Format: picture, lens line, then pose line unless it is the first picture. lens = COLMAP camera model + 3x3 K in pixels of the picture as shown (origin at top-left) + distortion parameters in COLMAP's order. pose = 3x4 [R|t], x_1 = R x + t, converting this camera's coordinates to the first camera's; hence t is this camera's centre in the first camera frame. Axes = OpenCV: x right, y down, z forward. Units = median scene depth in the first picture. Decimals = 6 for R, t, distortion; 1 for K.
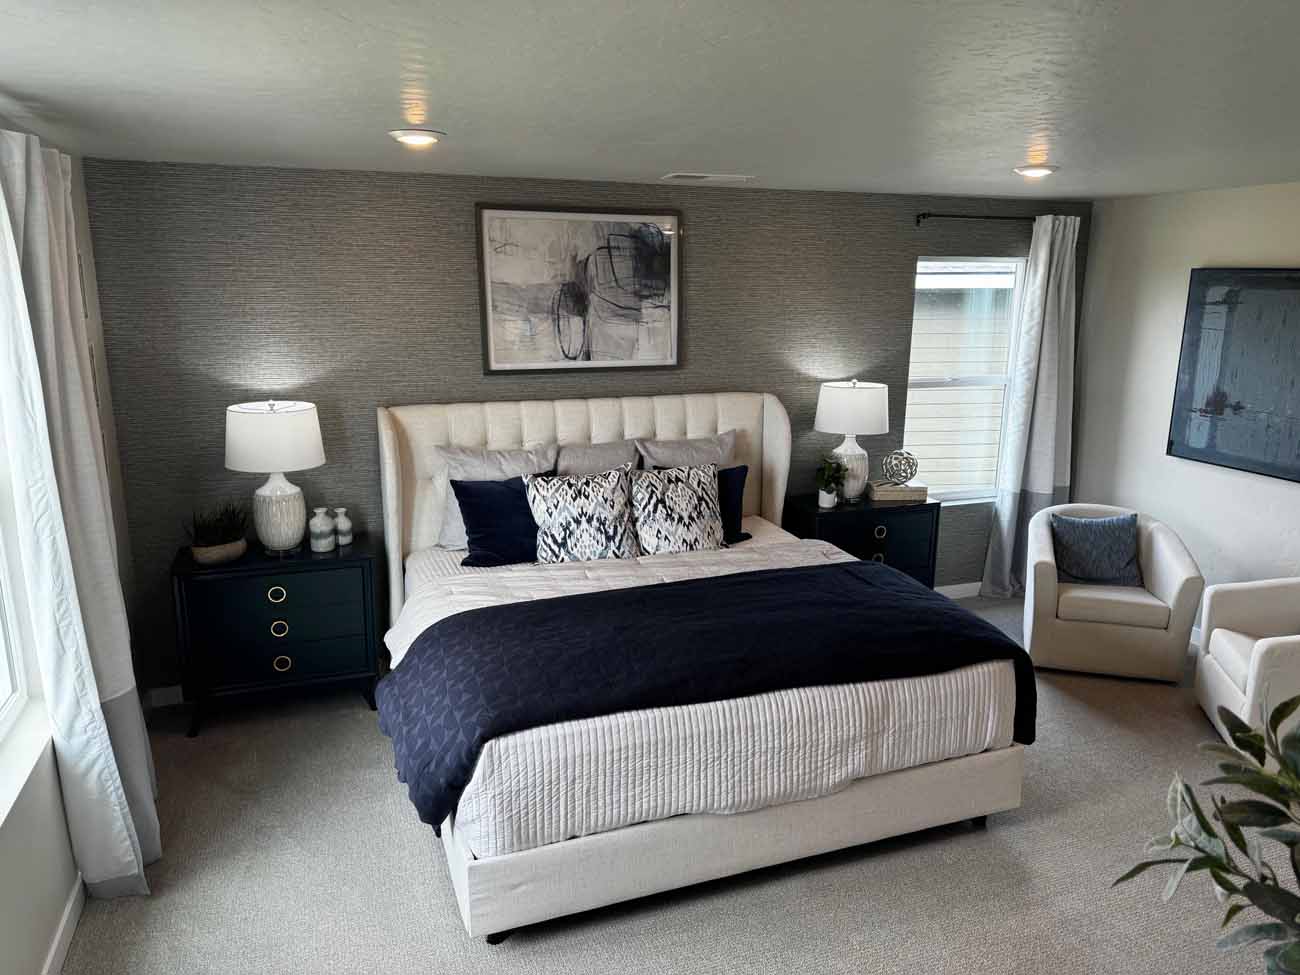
lens RADIAL K [[909.1, 0, 650.0], [0, 909.1, 487.5], [0, 0, 1]] dist [0.108771, -0.159769]
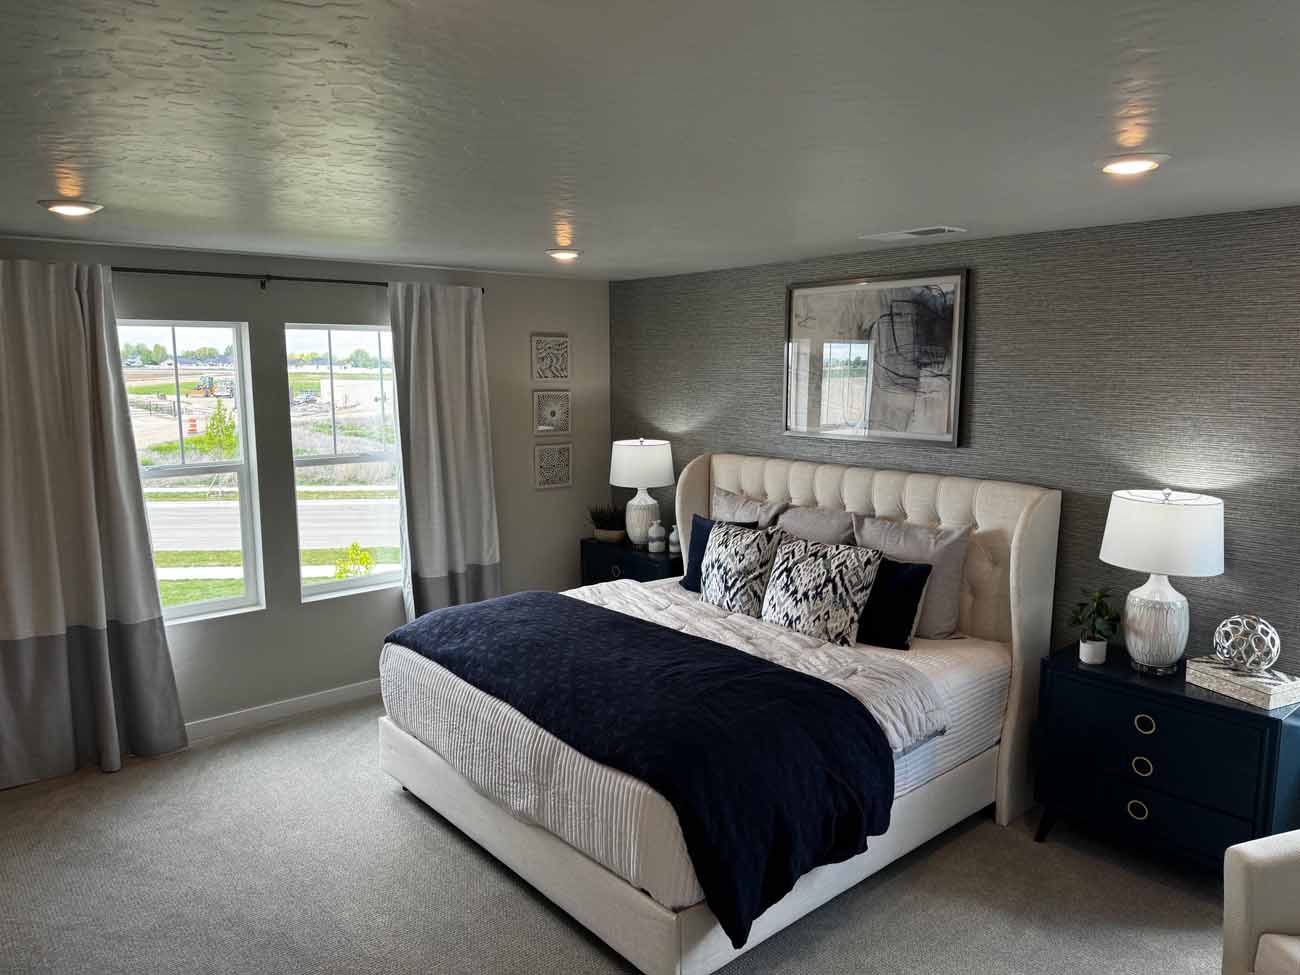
lens RADIAL K [[885.7, 0, 650.0], [0, 885.7, 487.5], [0, 0, 1]] dist [0.006440, -0.136107]
pose [[0.325643, 0.117207, -0.938200, 0.760275], [-0.207736, 0.976909, 0.049939, -0.078878], [0.922389, 0.178636, 0.342472, 0.480589]]
